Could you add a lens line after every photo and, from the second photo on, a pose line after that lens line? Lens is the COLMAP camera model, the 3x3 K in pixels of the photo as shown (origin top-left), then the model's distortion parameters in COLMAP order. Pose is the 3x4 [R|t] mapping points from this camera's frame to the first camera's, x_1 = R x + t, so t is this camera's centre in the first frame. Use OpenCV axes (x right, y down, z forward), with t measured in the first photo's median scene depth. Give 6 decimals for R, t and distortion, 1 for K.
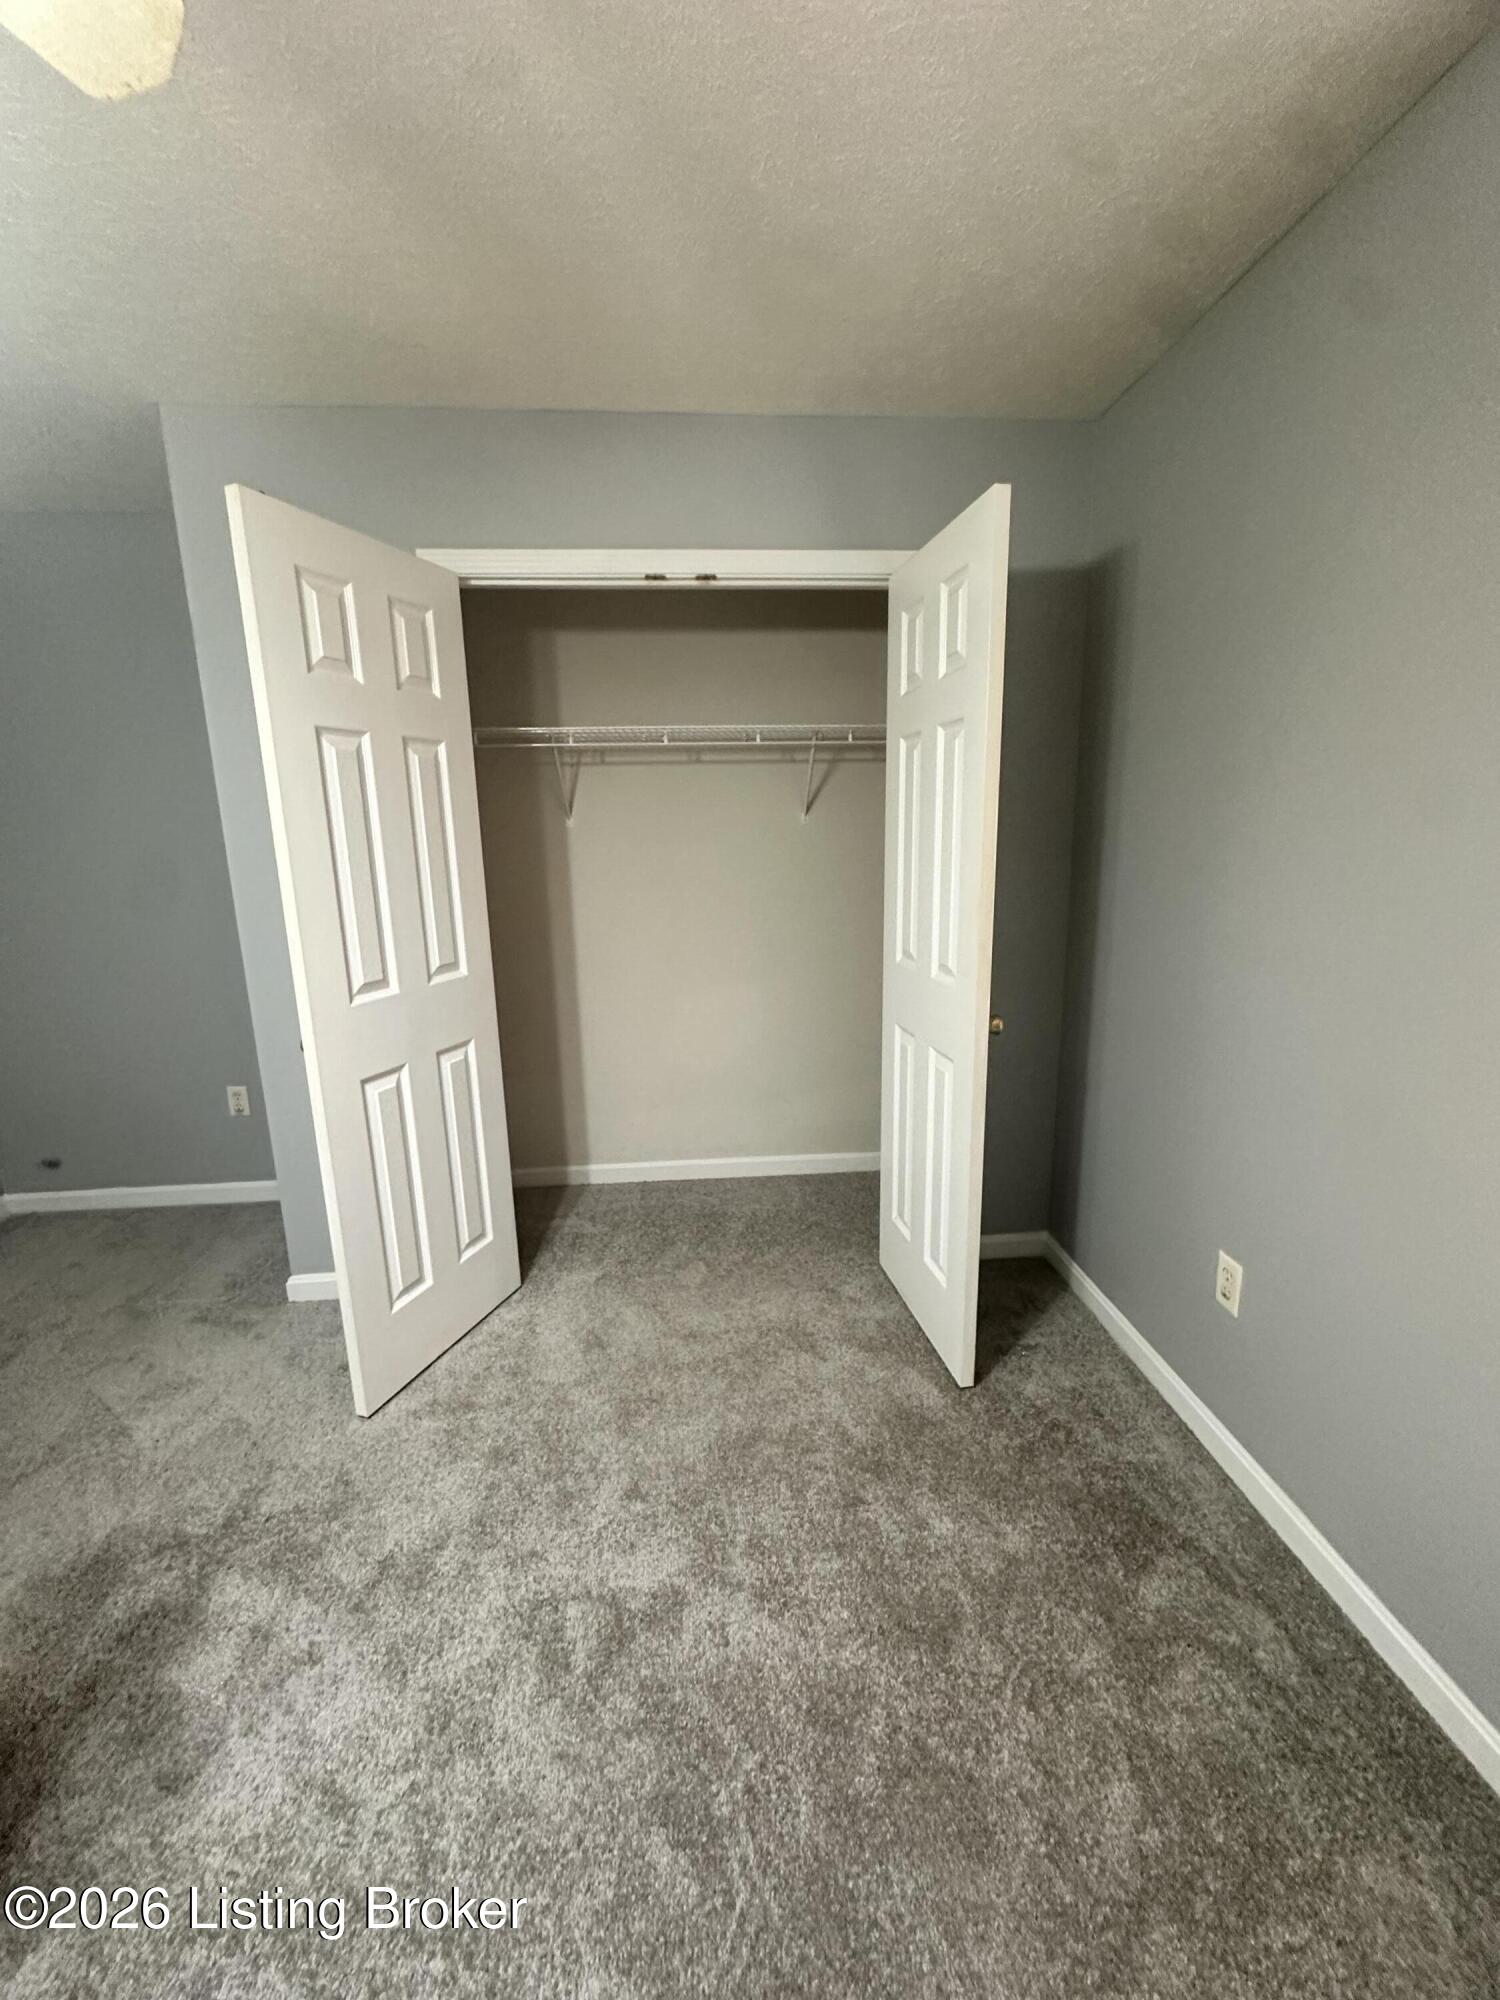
lens RADIAL K [[801.2, 0, 755.7], [0, 801.2, 998.7], [0, 0, 1]] dist [-0.004513, 0.001453]
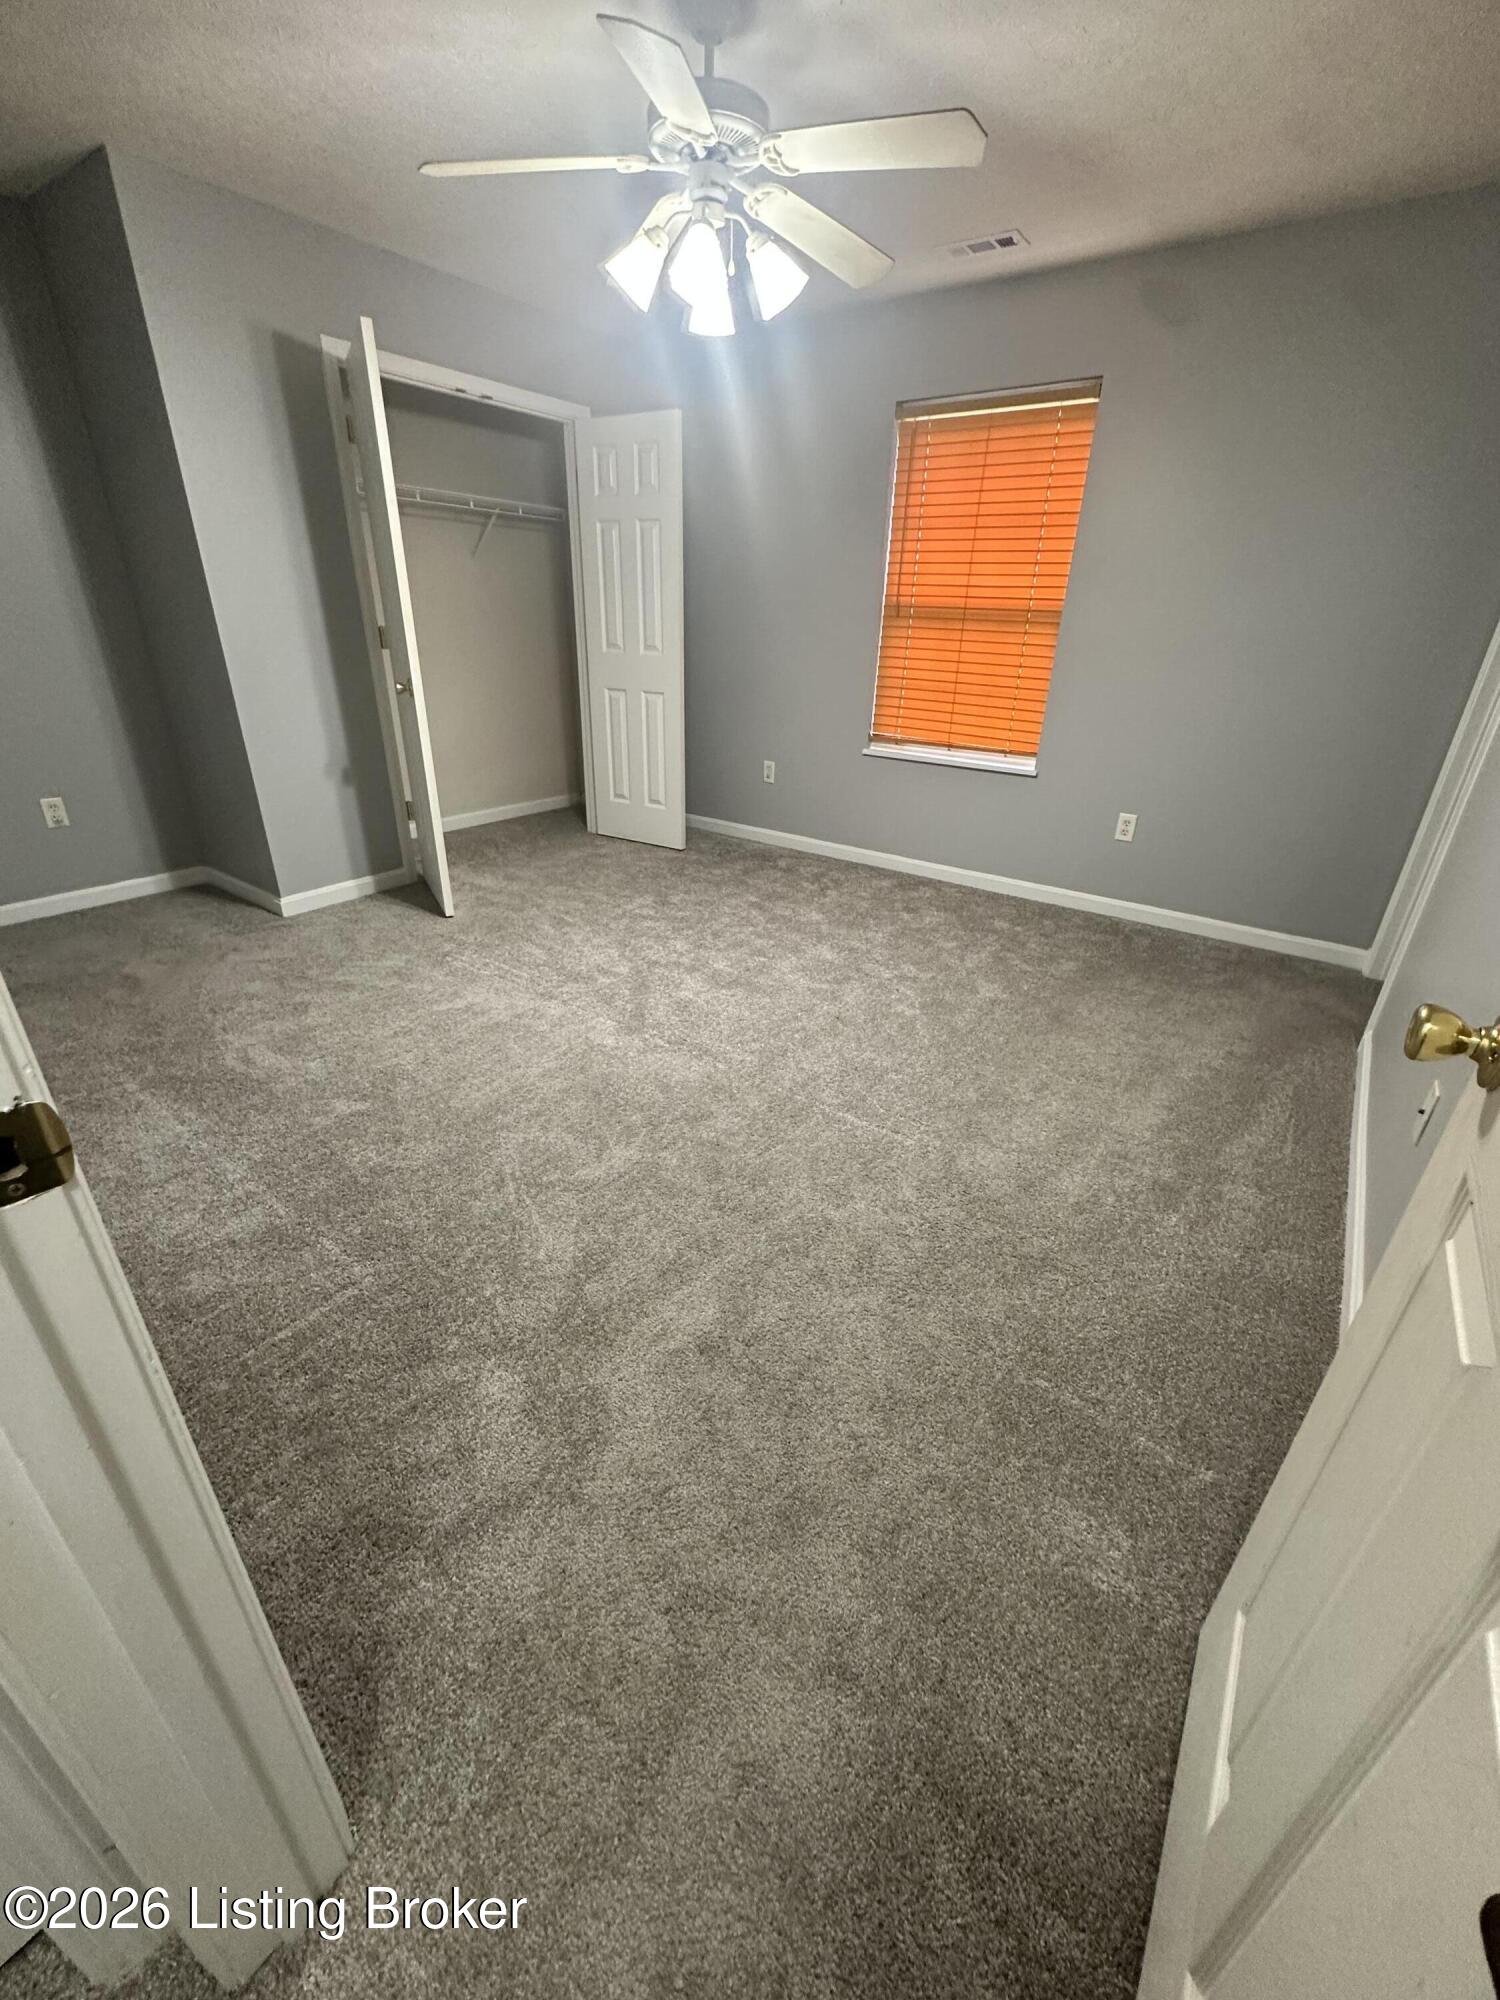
lens RADIAL K [[801.2, 0, 743.3], [0, 801.2, 999.1], [0, 0, 1]] dist [-0.004513, 0.001453]
pose [[0.656014, -0.293670, 0.695272, -1.533745], [0.120748, 0.950168, 0.287402, 0.301798], [-0.745027, -0.104587, 0.658784, -0.762528]]
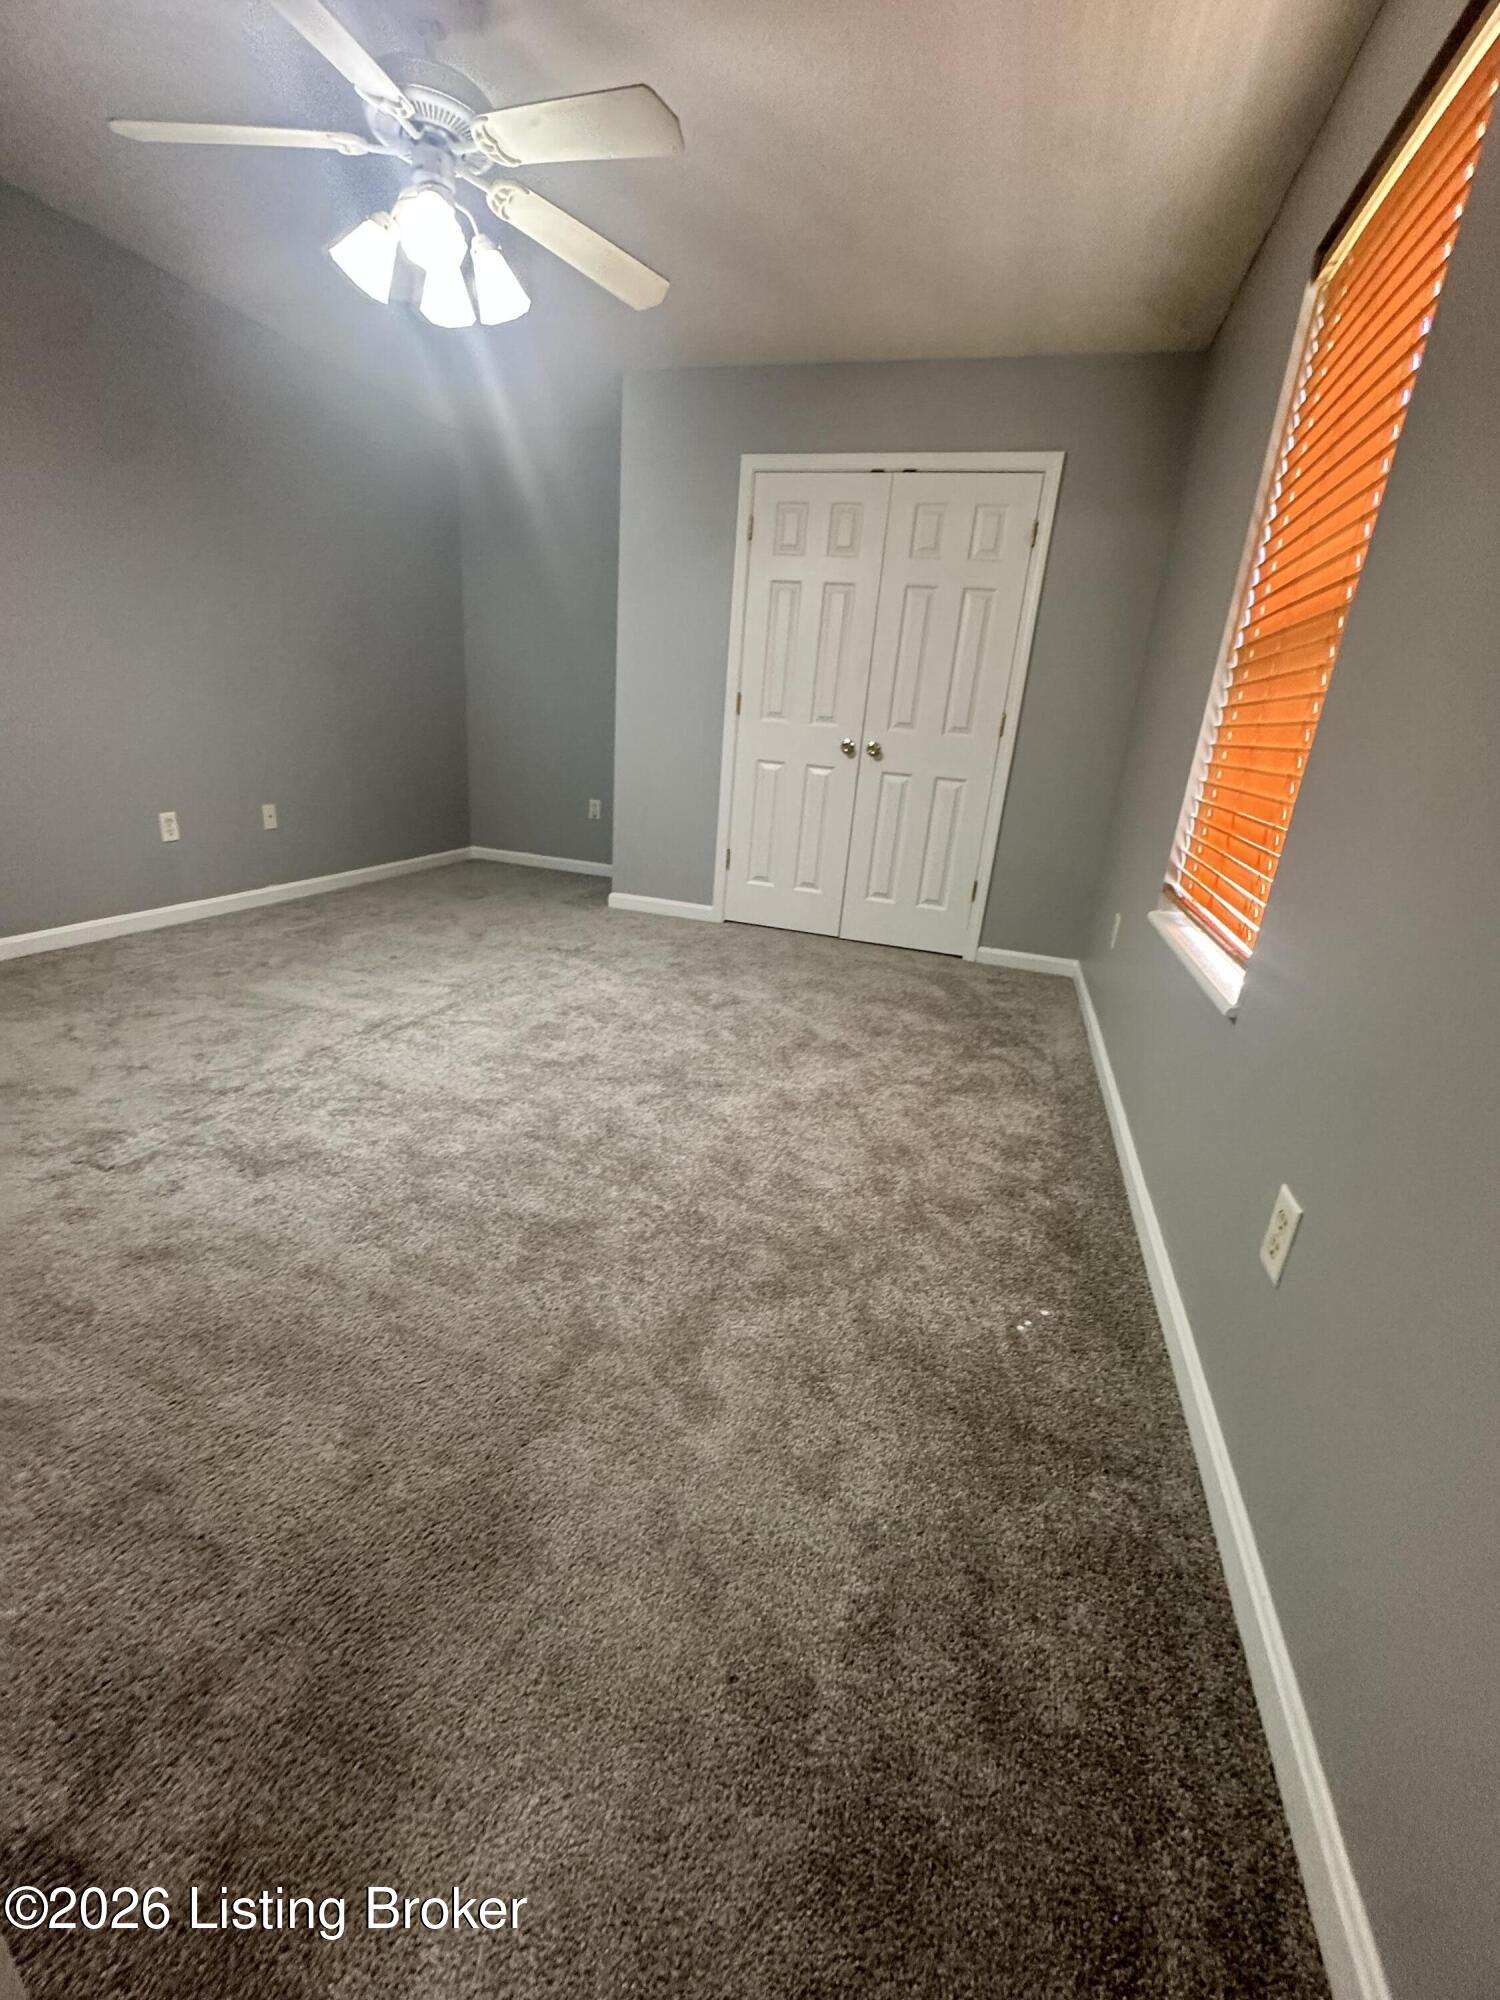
lens RADIAL K [[801.2, 0, 753.7], [0, 801.2, 1005.0], [0, 0, 1]] dist [-0.004513, 0.001453]
pose [[0.923554, 0.209158, -0.321405, 0.472368], [-0.169693, 0.974535, 0.146579, 0.395750], [0.343879, -0.080833, 0.935528, -0.812750]]
